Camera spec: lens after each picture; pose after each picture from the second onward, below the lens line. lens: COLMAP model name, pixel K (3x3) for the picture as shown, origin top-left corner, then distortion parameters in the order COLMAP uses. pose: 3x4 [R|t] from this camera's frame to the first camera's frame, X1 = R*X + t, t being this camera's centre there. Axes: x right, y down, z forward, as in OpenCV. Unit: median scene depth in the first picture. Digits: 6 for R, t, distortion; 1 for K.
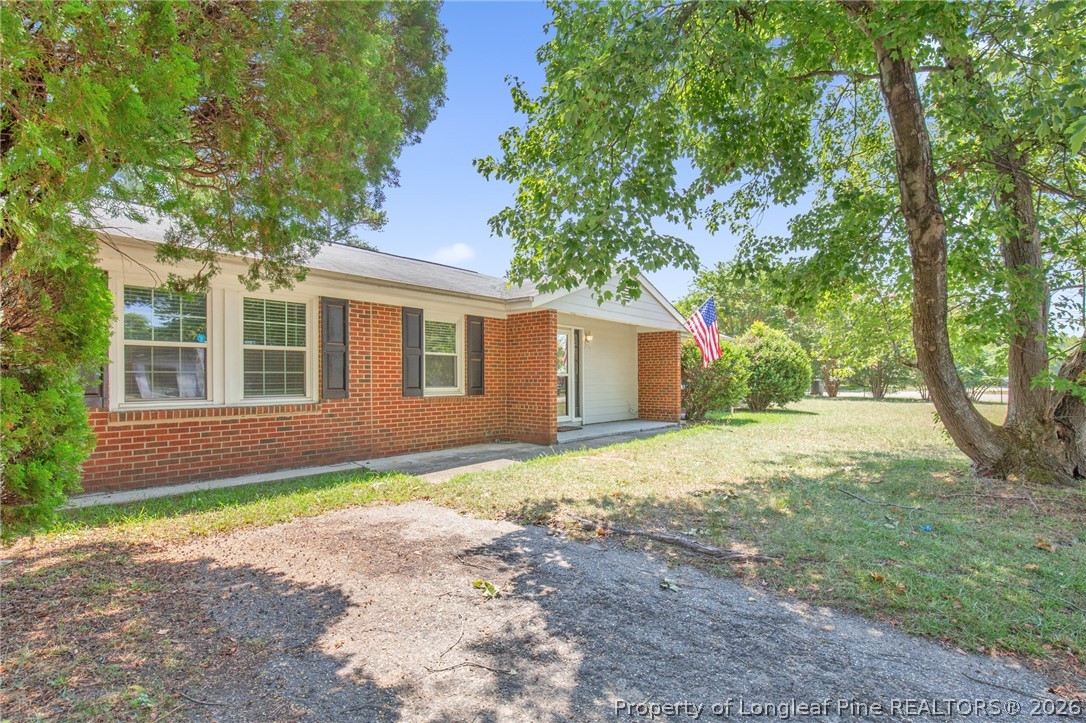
lens RADIAL K [[505.2, 0, 541.9], [0, 505.2, 368.9], [0, 0, 1]] dist [-0.021264, 0.007288]
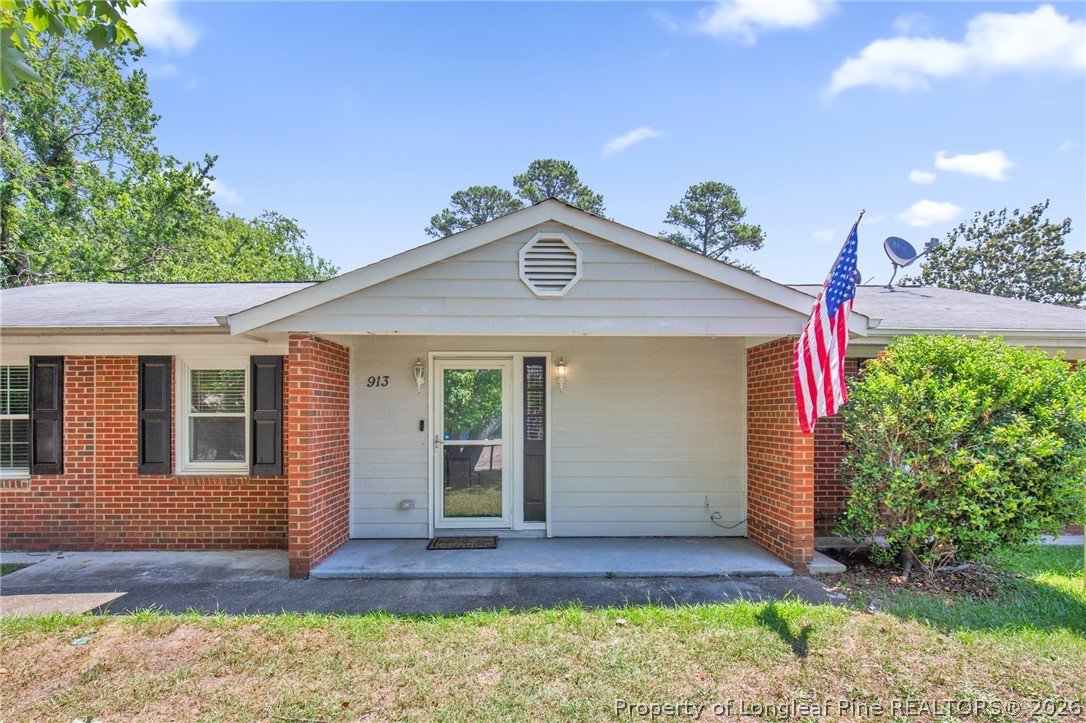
lens RADIAL K [[505.2, 0, 554.6], [0, 505.2, 432.6], [0, 0, 1]] dist [-0.021264, 0.007288]
pose [[0.668224, -0.008778, -0.743908, 0.736663], [0.016335, 0.999862, 0.002874, 0.000318], [0.743781, -0.014072, 0.668276, 1.011936]]
